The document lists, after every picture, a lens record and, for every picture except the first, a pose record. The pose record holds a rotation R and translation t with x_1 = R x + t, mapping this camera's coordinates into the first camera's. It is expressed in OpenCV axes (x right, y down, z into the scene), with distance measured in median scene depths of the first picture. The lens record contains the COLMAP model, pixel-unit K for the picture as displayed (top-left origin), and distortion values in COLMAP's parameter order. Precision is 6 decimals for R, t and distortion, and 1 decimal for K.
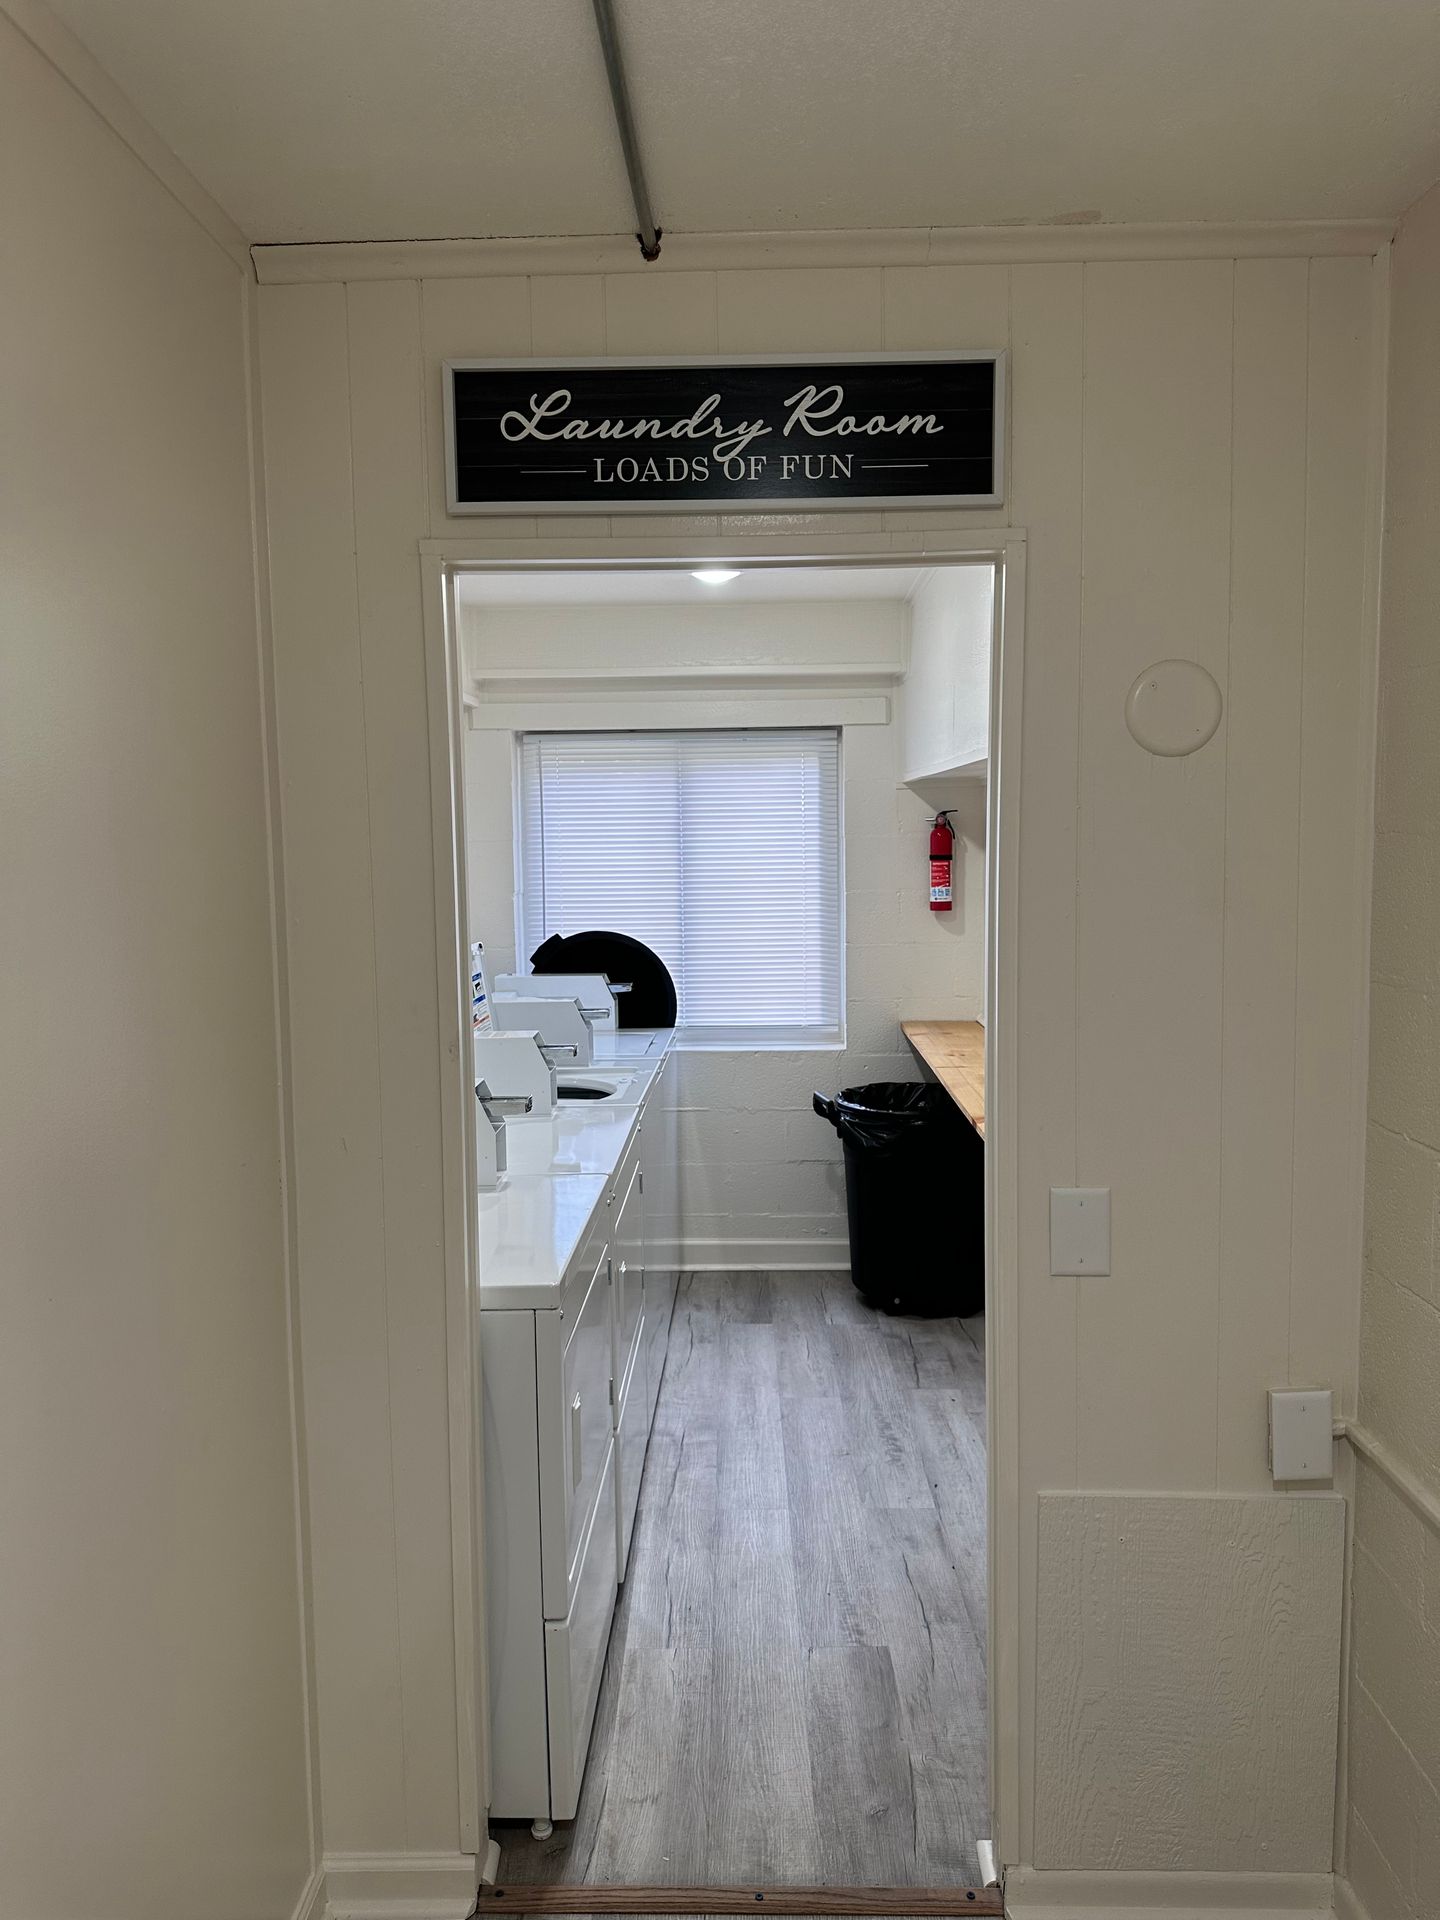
lens RADIAL K [[1366.6, 0, 725.3], [0, 1366.6, 961.0], [0, 0, 1]] dist [-0.004650, -0.006176]
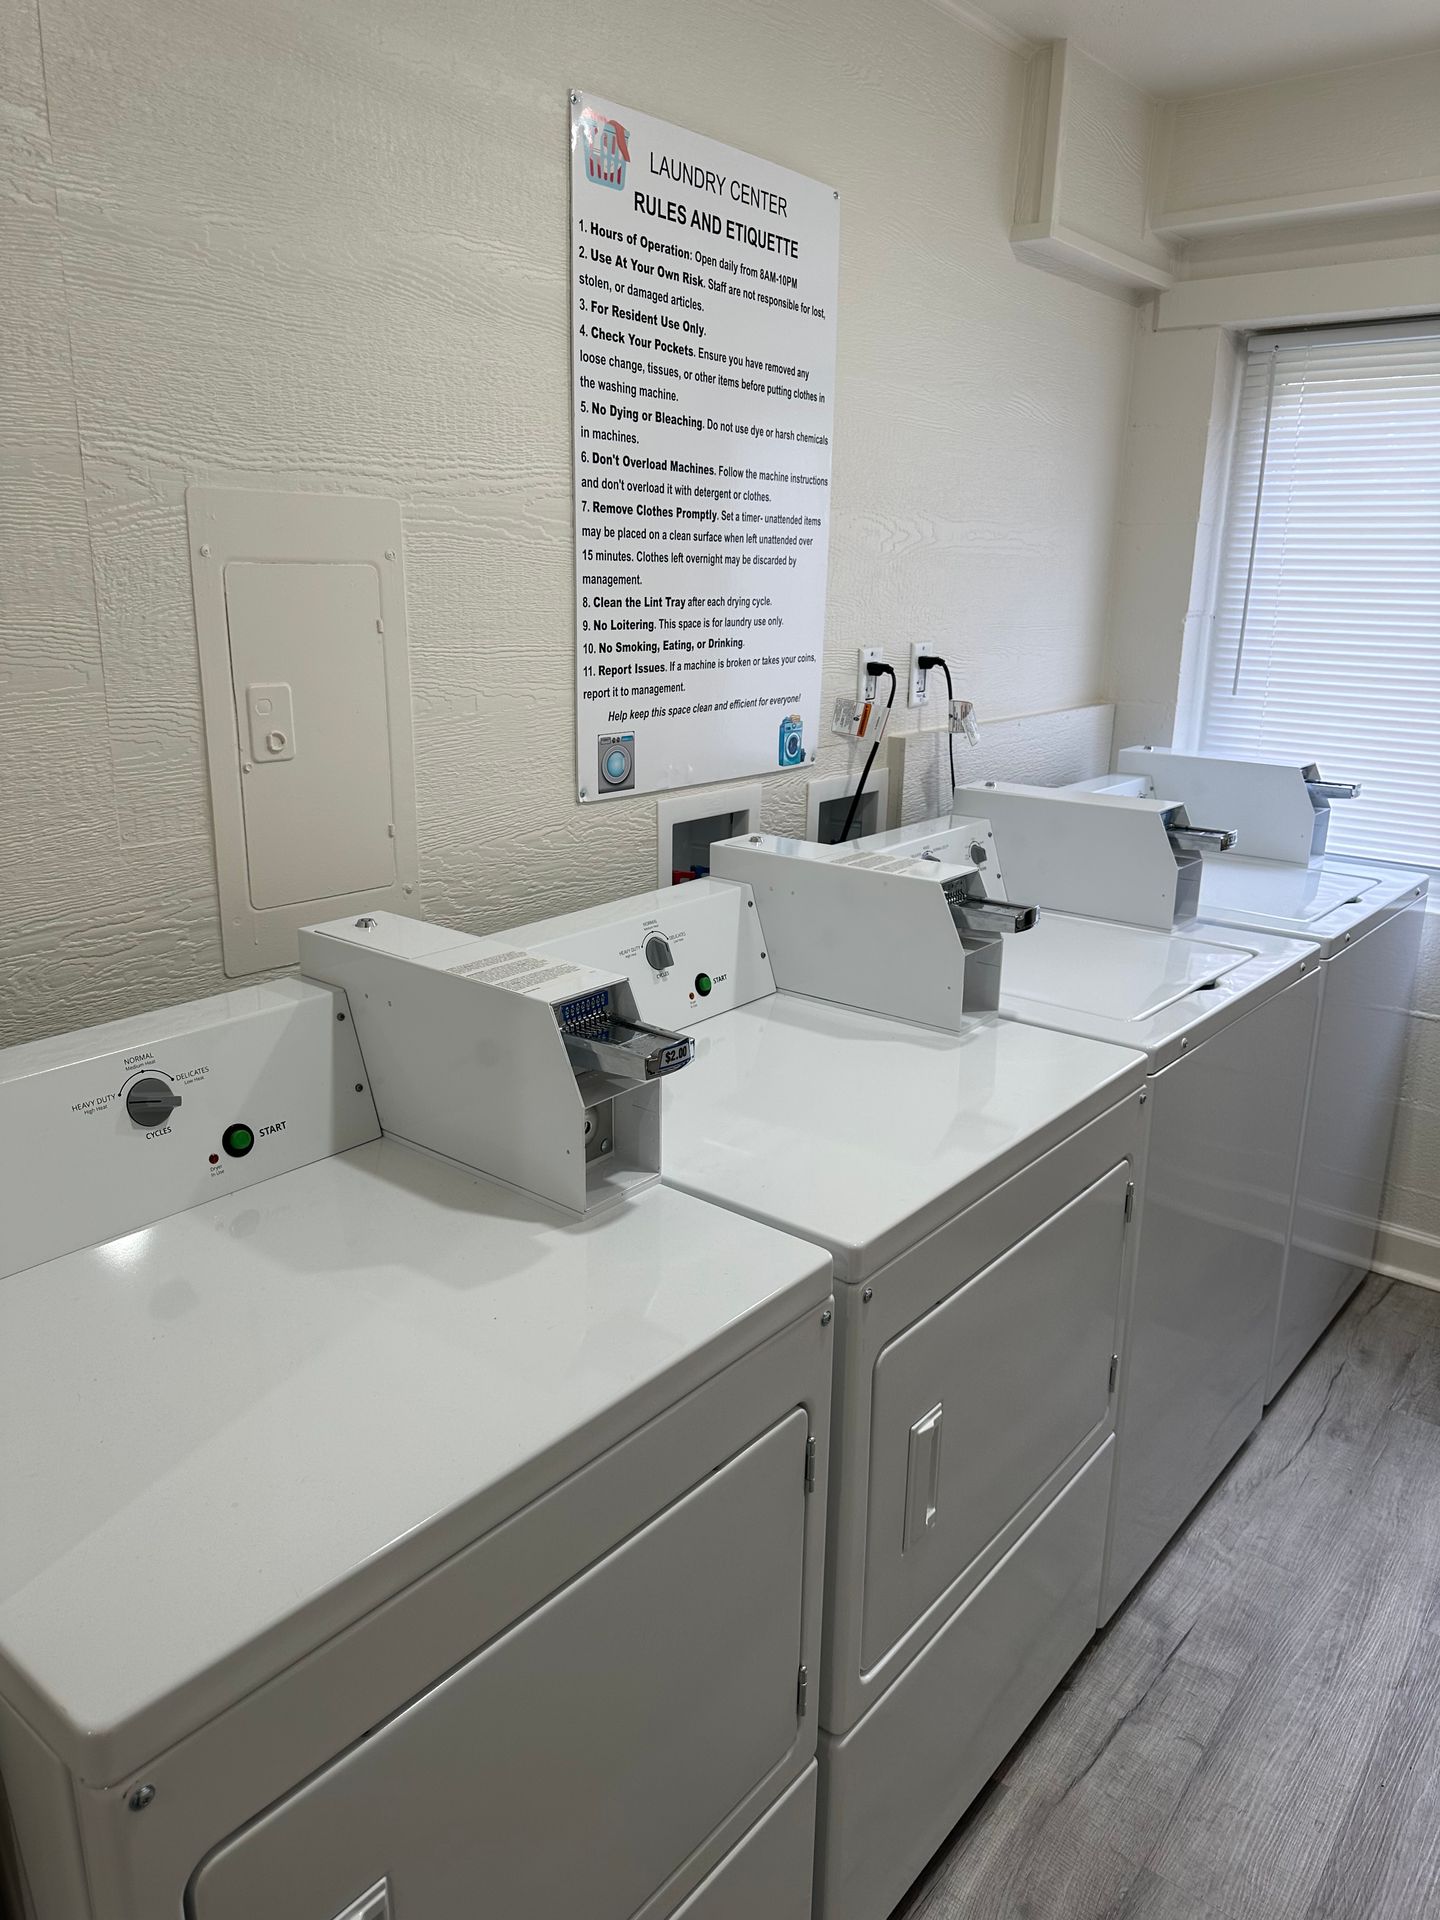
lens RADIAL K [[1366.6, 0, 713.3], [0, 1366.6, 956.3], [0, 0, 1]] dist [-0.004650, -0.006176]
pose [[0.782828, 0.193984, -0.591228, 0.071455], [-0.078219, 0.973305, 0.215776, -0.016159], [0.617302, -0.122670, 0.777104, 0.387507]]
